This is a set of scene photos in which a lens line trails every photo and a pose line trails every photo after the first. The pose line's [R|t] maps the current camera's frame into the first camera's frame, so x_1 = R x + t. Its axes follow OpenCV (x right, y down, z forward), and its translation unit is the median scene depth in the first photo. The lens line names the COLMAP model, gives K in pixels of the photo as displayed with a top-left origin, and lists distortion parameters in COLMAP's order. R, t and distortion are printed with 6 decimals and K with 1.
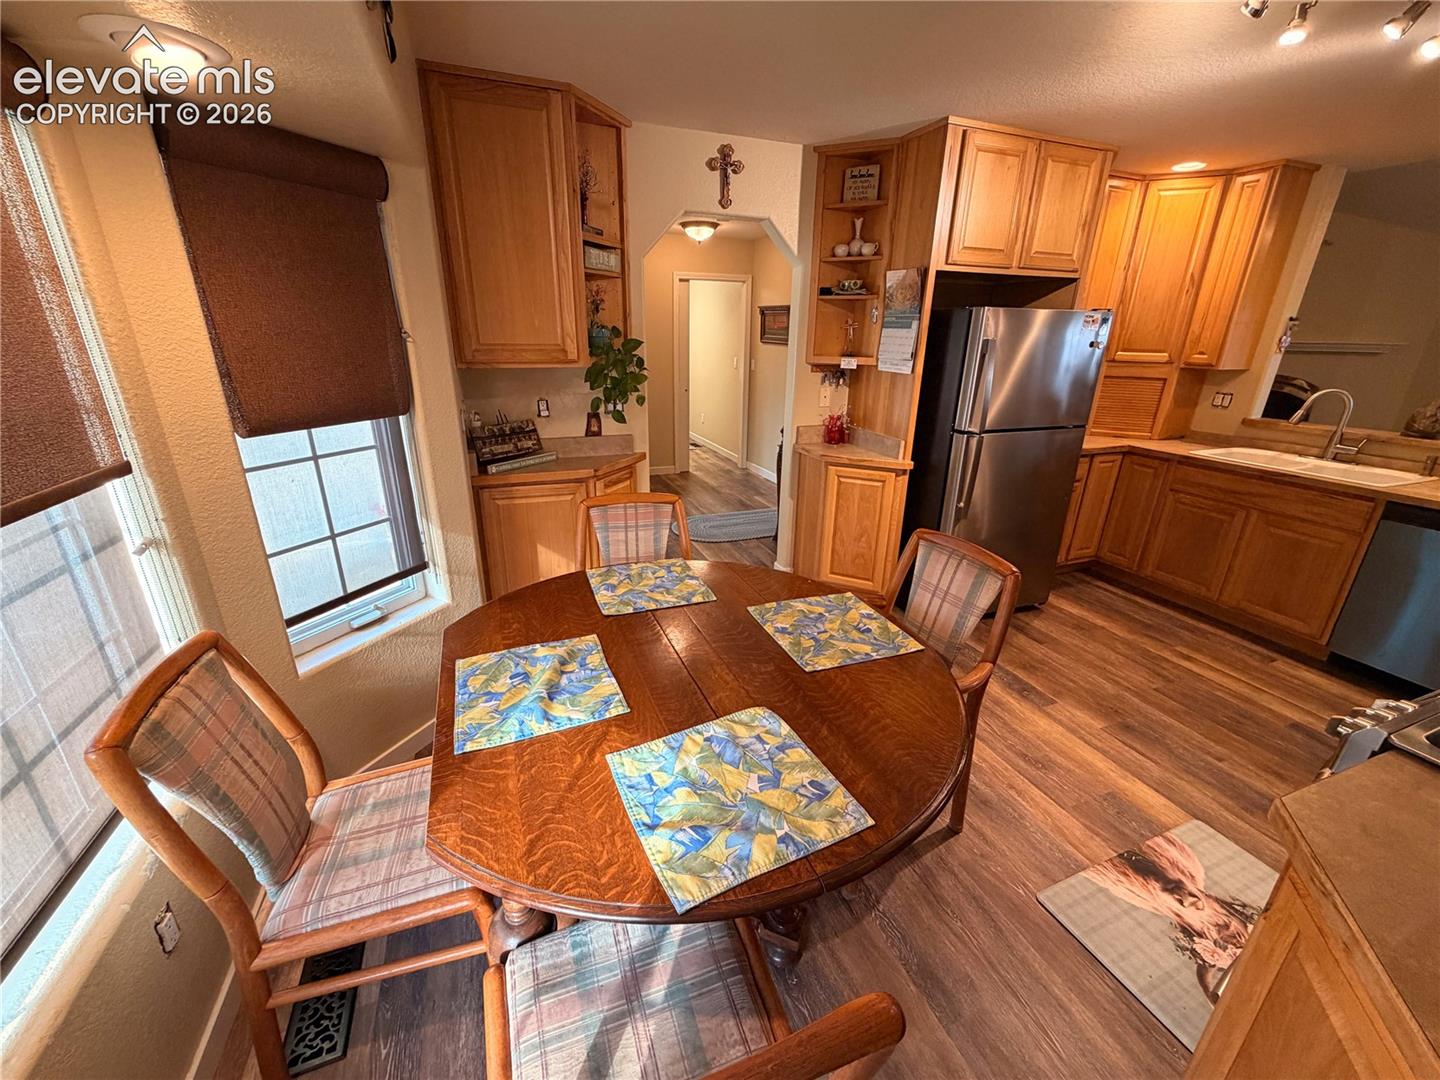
lens RADIAL K [[570.7, 0, 717.5], [0, 570.7, 544.1], [0, 0, 1]] dist [-0.000183, 0.000008]
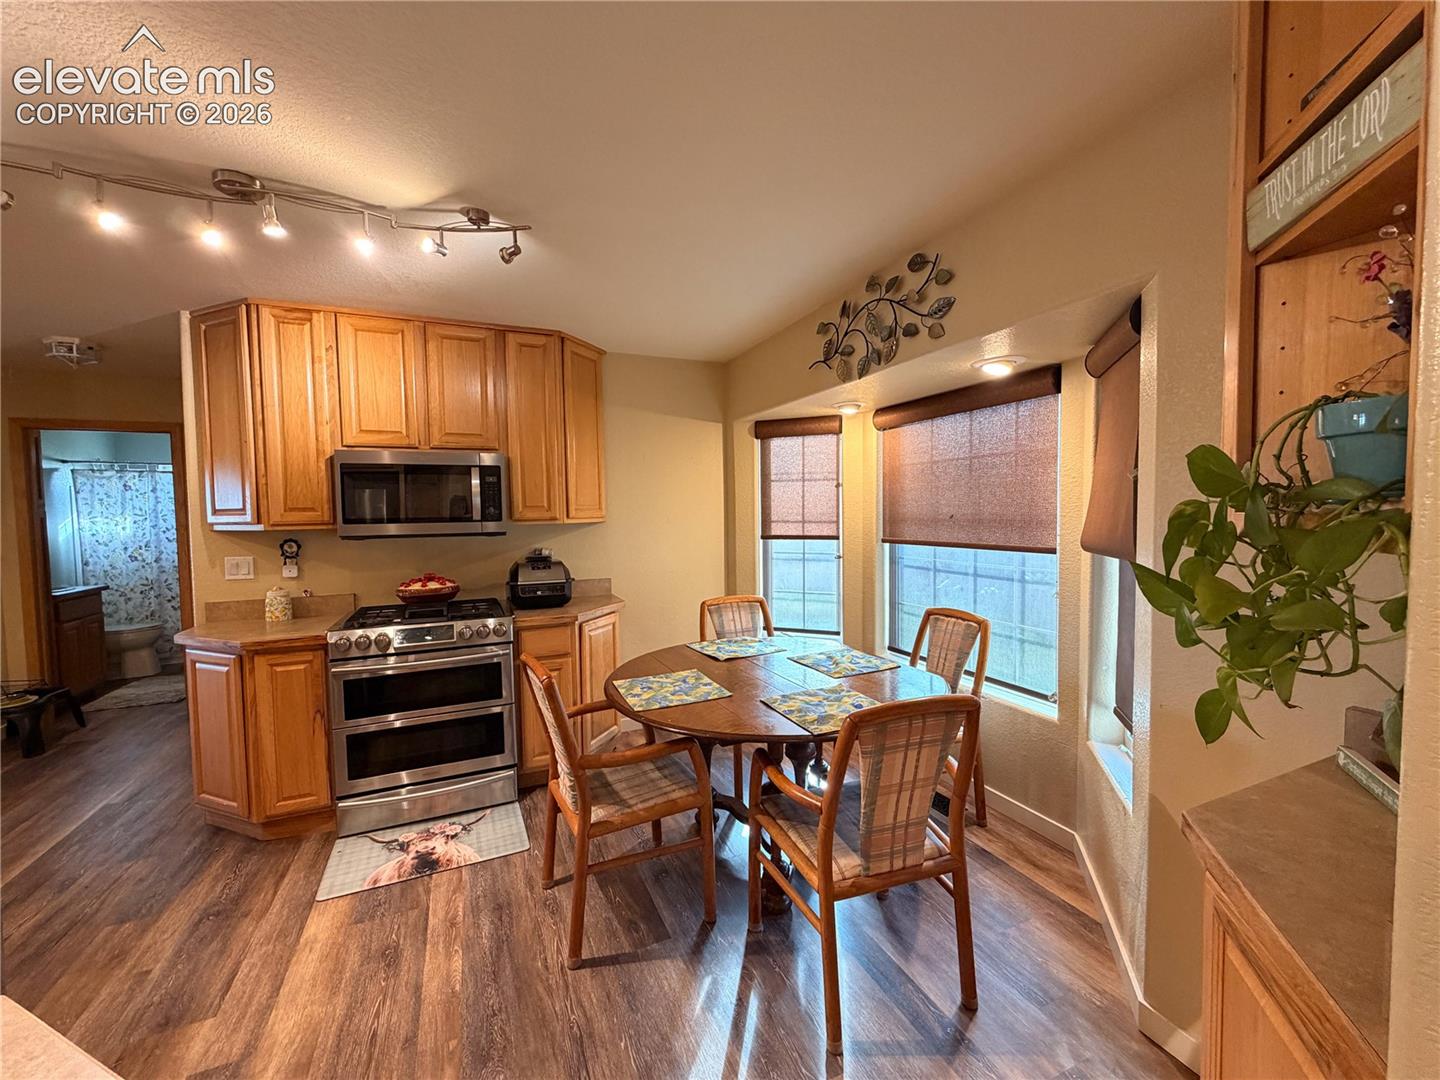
lens RADIAL K [[570.7, 0, 712.9], [0, 570.7, 537.4], [0, 0, 1]] dist [-0.000183, 0.000008]
pose [[-0.999178, 0.001938, -0.040500, 0.144434], [-0.013977, 0.921172, 0.388904, -0.674459], [0.038061, 0.389150, -0.920388, 2.009035]]
